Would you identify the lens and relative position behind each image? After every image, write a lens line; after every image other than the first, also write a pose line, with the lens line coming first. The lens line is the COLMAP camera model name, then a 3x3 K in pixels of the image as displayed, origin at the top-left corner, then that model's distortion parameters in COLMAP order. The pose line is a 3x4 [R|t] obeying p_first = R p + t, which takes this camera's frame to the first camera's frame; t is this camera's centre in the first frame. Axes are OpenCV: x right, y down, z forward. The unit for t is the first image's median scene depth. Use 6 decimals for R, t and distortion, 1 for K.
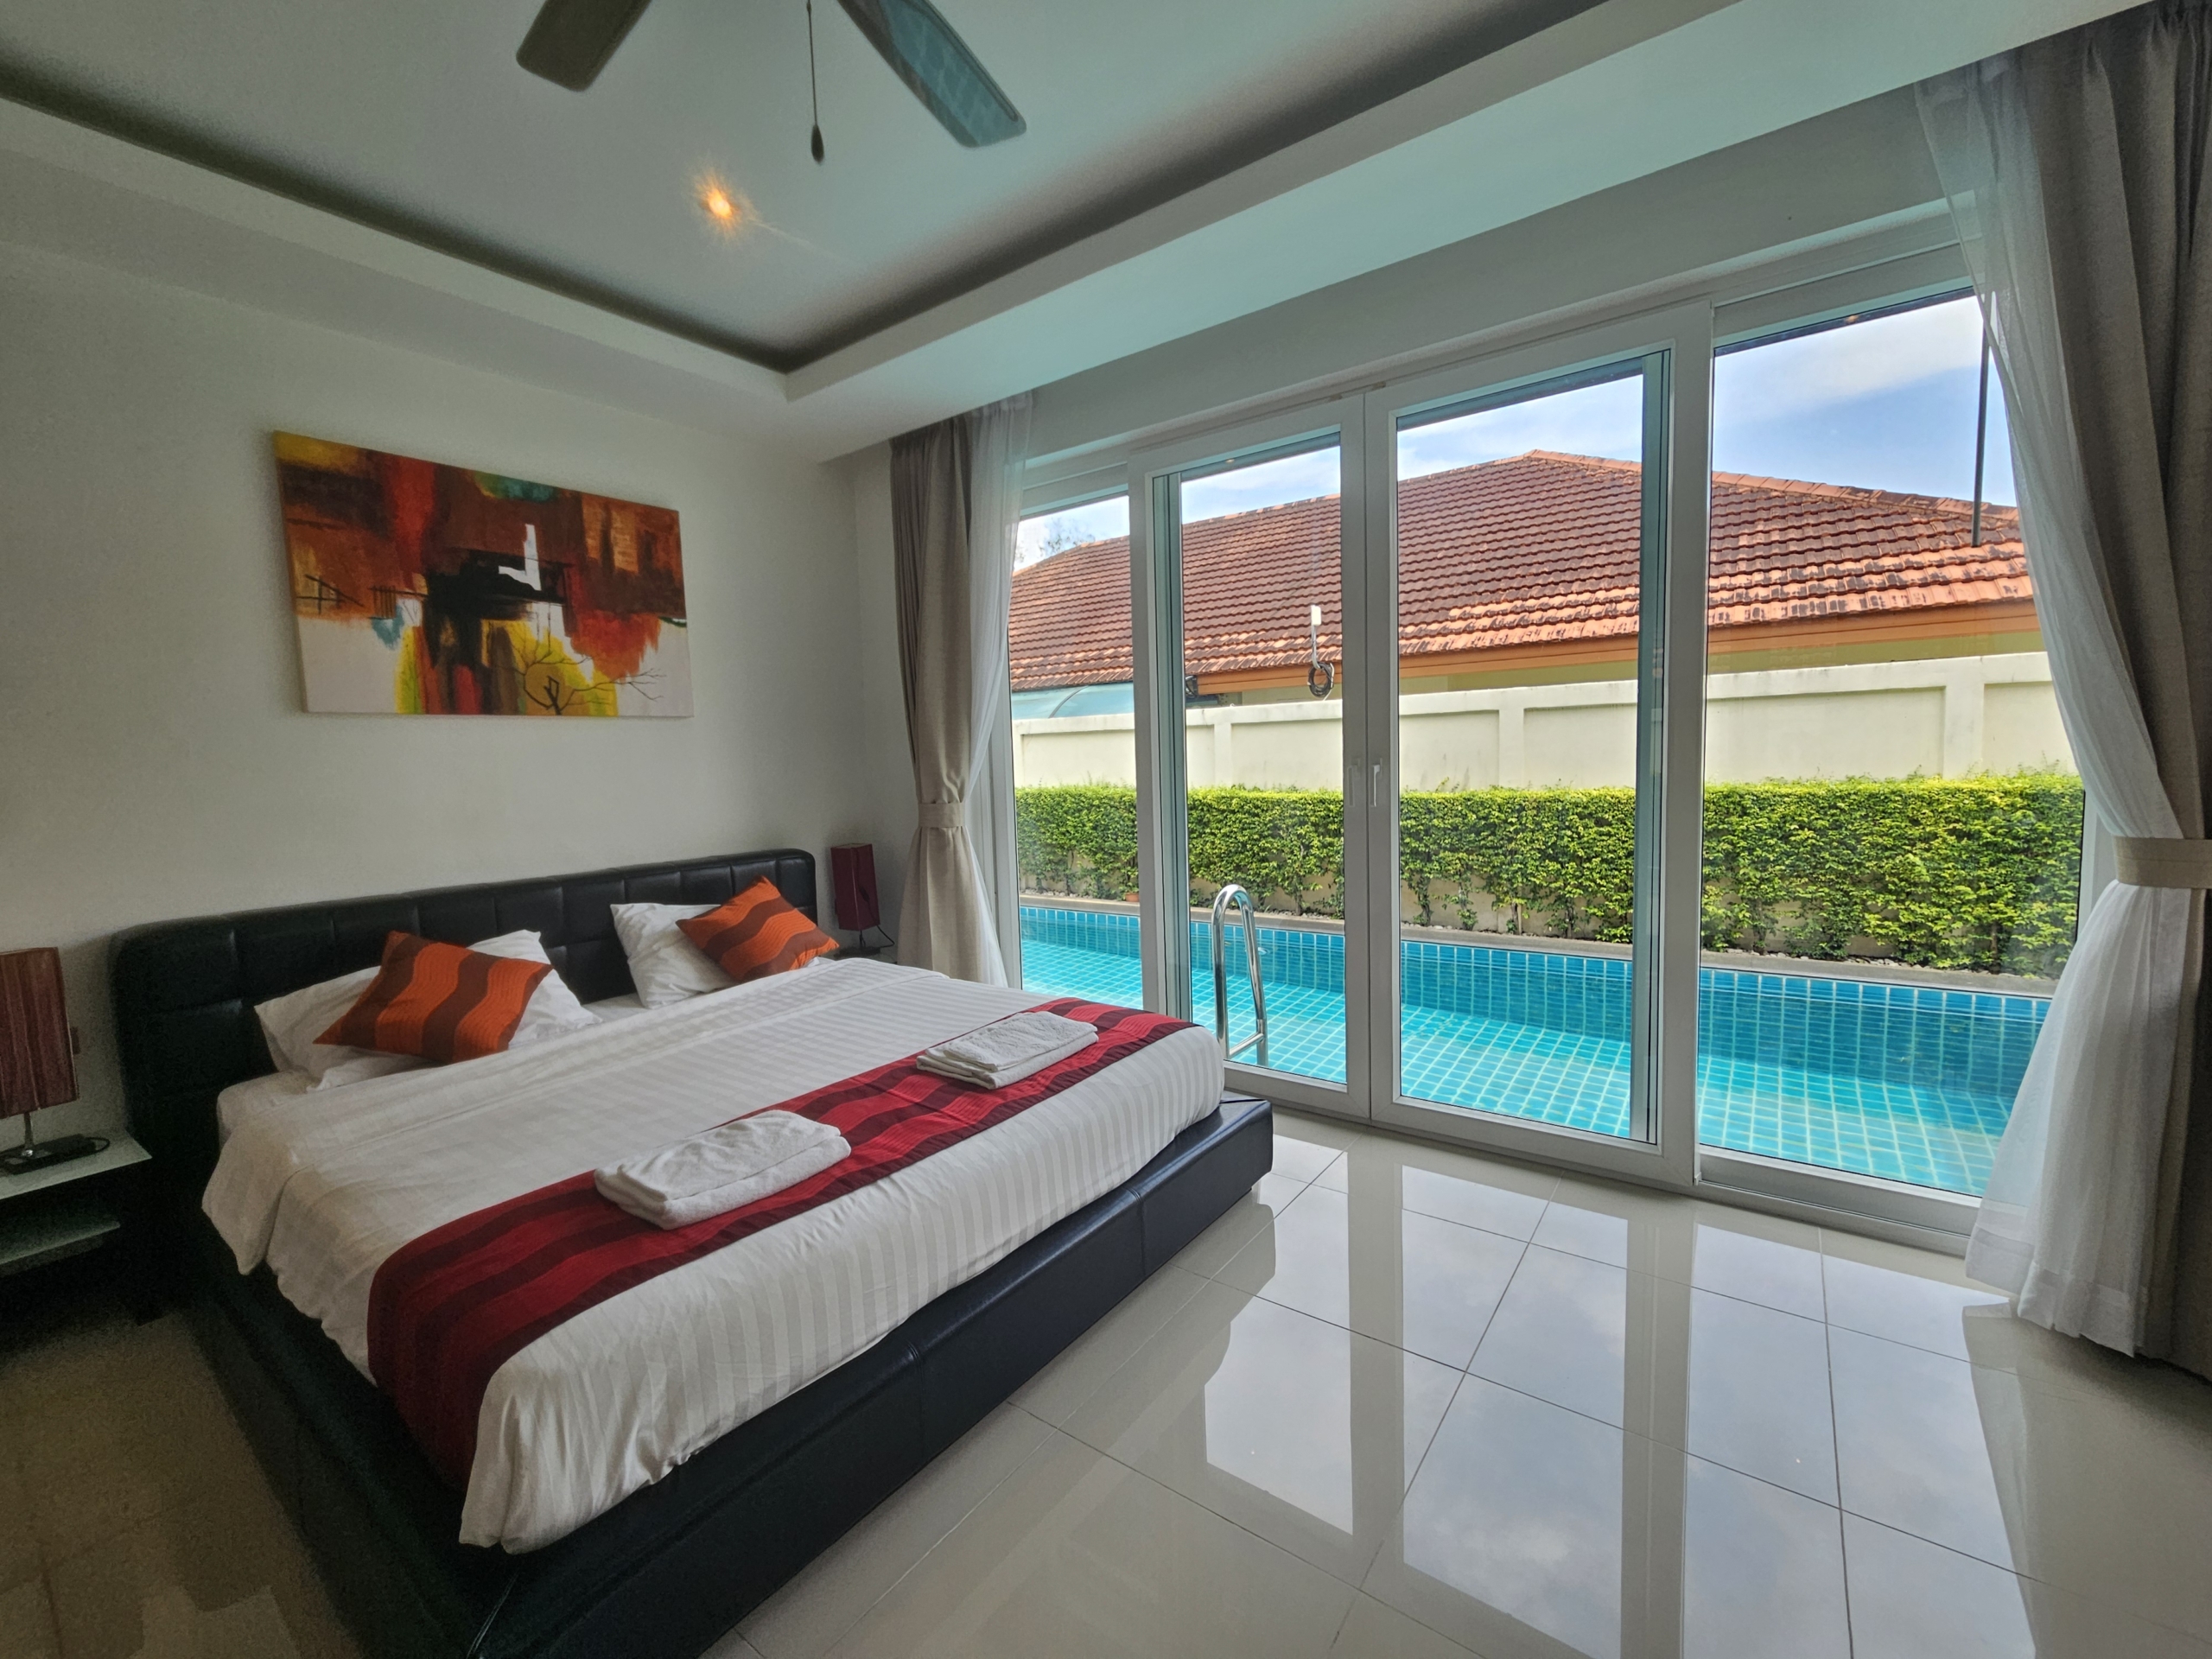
lens RADIAL K [[908.9, 0, 1098.2], [0, 908.9, 832.7], [0, 0, 1]] dist [-0.001247, 0.000289]
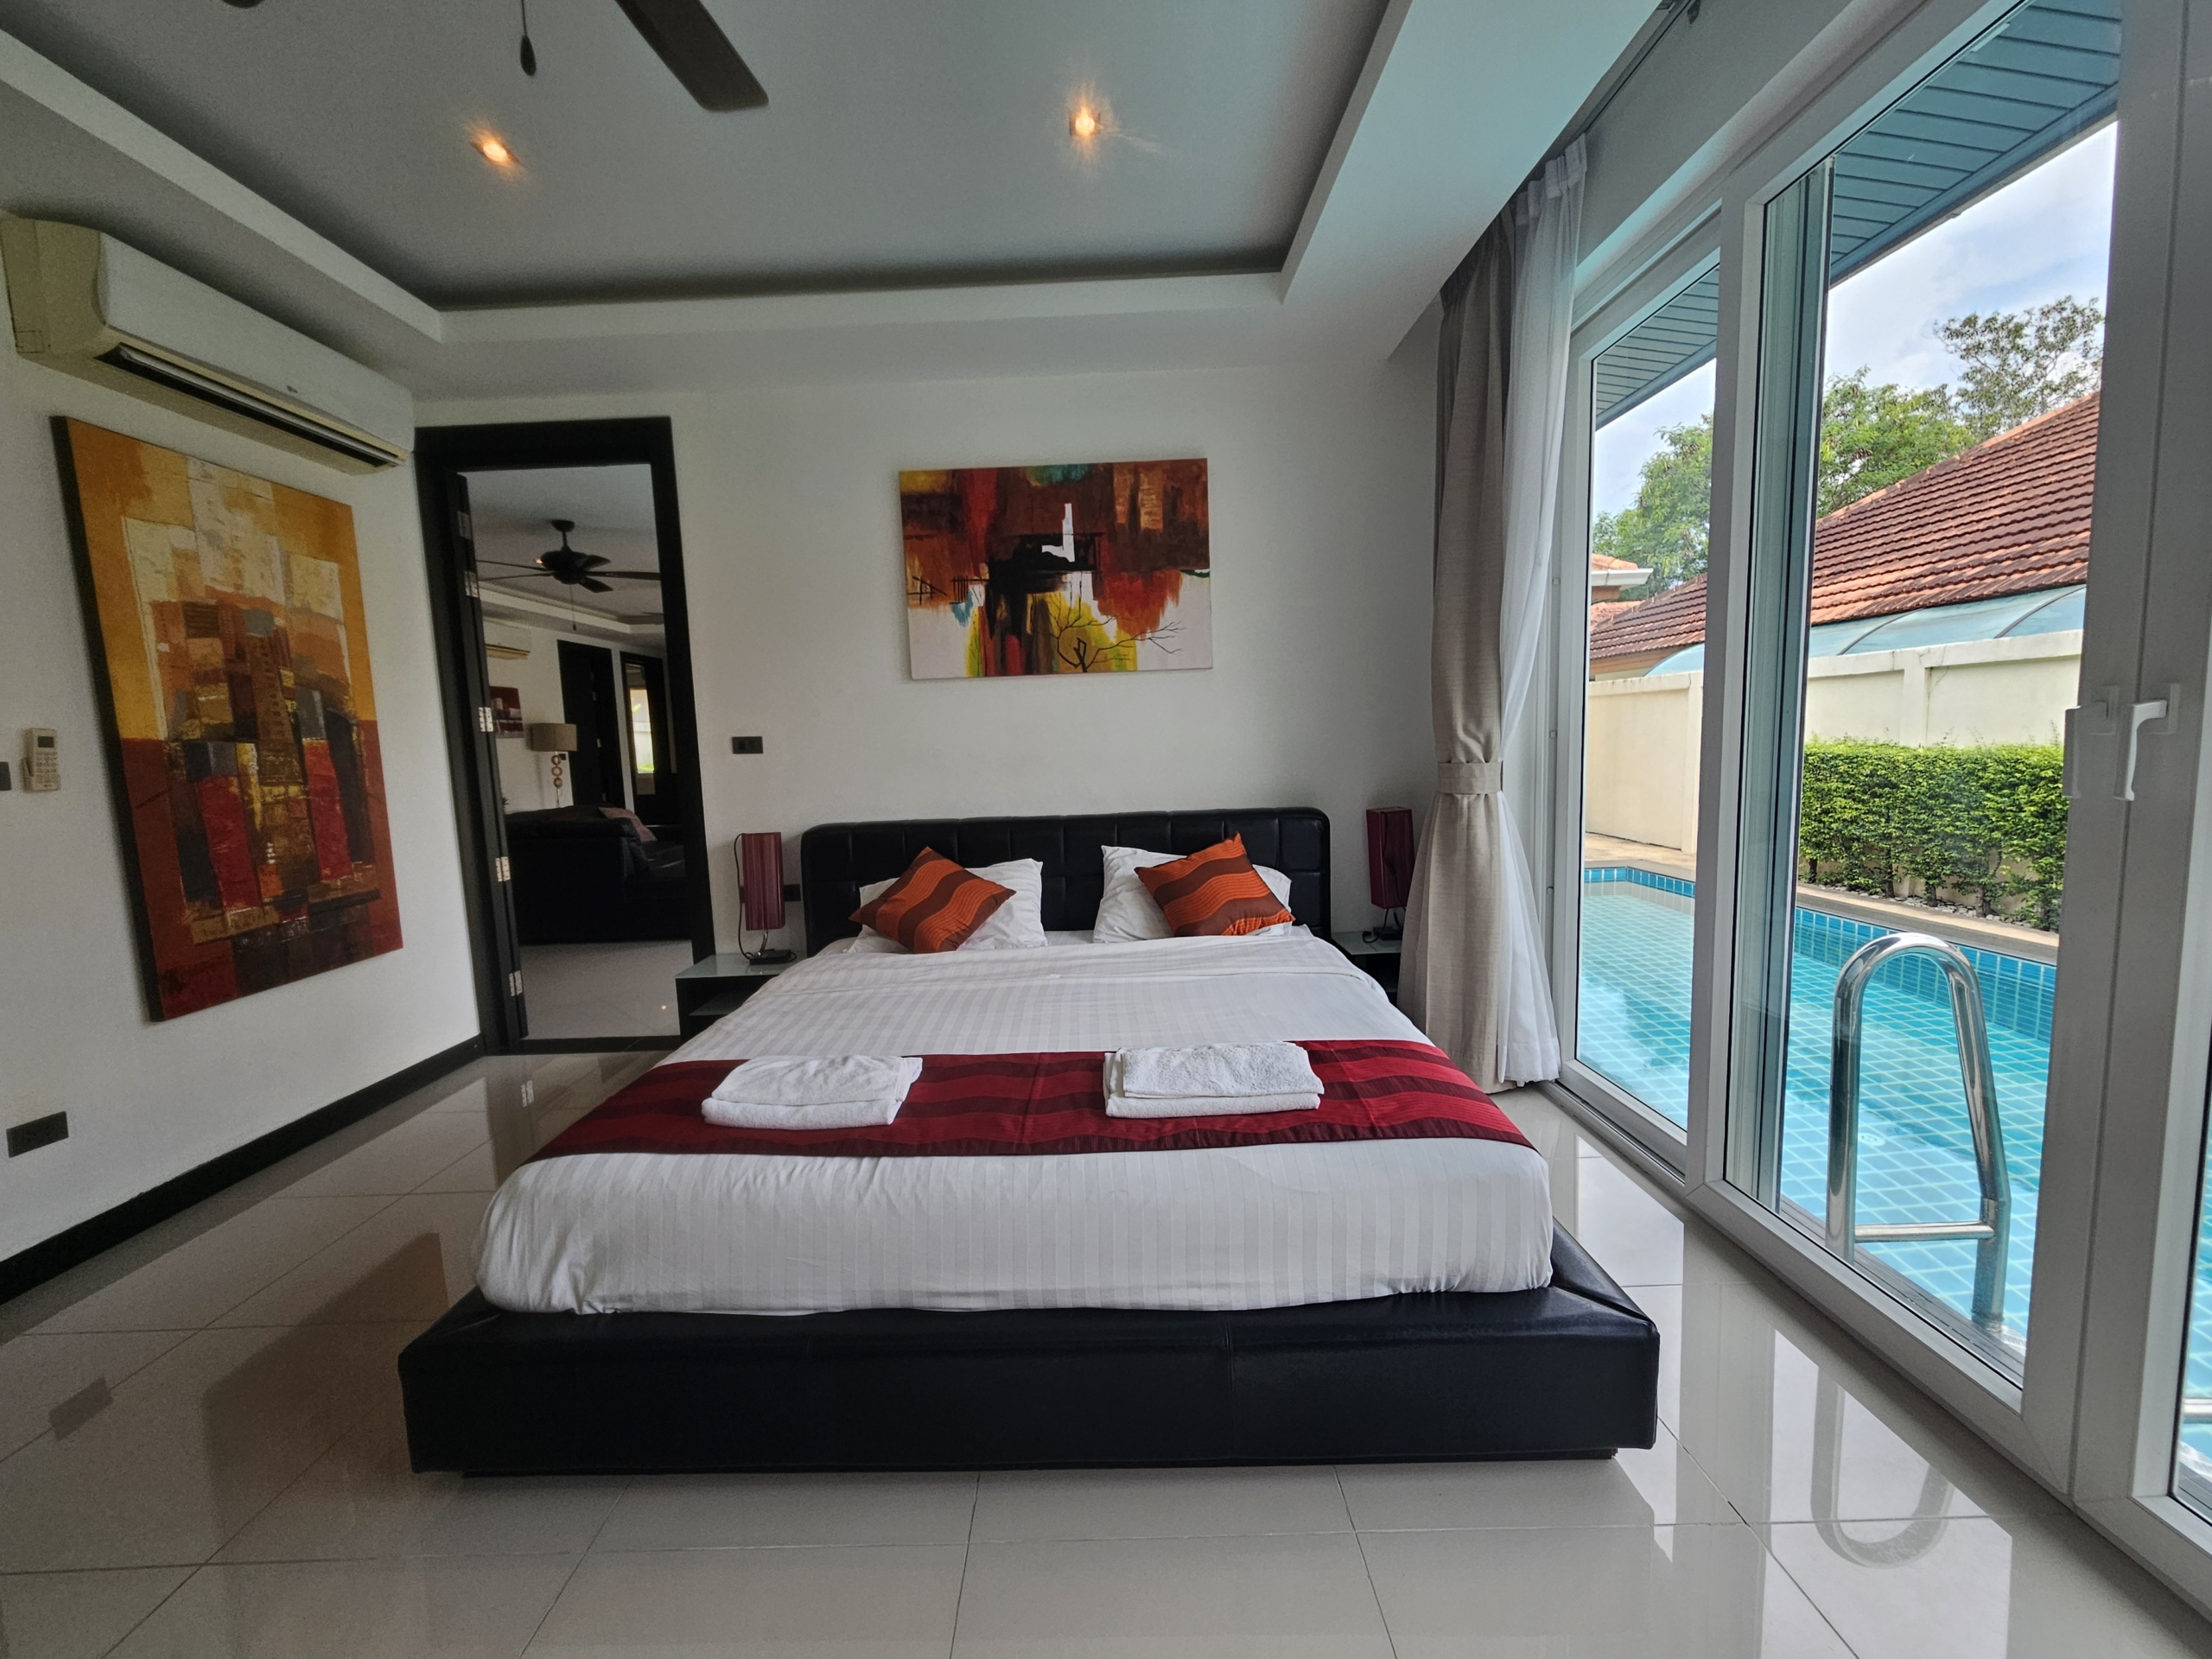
lens RADIAL K [[908.9, 0, 1096.1], [0, 908.9, 840.8], [0, 0, 1]] dist [-0.001247, 0.000289]
pose [[0.590606, 0.100862, -0.800632, 0.328830], [-0.053219, 0.994866, 0.086073, -0.019686], [0.805203, -0.008226, 0.592942, 0.338540]]
